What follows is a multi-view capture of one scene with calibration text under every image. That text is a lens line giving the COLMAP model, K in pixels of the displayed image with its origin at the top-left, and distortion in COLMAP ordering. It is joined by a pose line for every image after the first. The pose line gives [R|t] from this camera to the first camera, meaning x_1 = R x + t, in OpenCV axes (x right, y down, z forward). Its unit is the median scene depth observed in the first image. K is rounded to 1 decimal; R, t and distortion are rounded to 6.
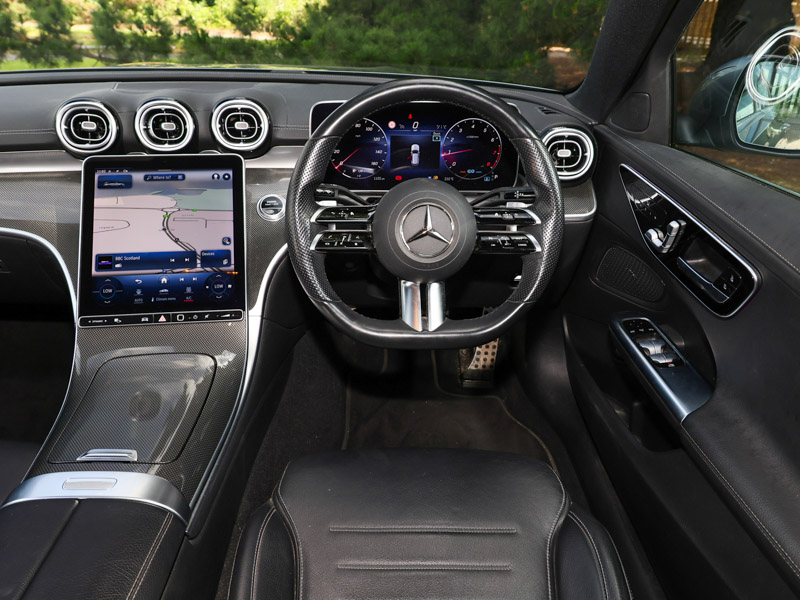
lens RADIAL K [[638.6, 0, 389.8], [0, 638.6, 291.1], [0, 0, 1]] dist [0.008234, 0.014827]
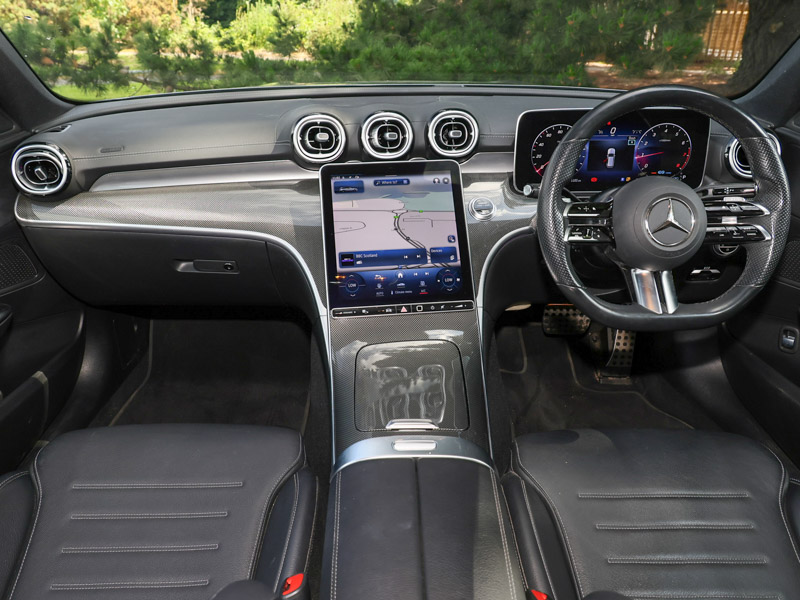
lens RADIAL K [[638.6, 0, 396.9], [0, 638.6, 306.1], [0, 0, 1]] dist [0.008234, 0.014827]
pose [[0.999785, -0.016009, -0.013189, -0.325107], [0.015945, 0.999861, -0.004921, 0.039125], [0.013266, 0.004710, 0.999901, -0.092279]]
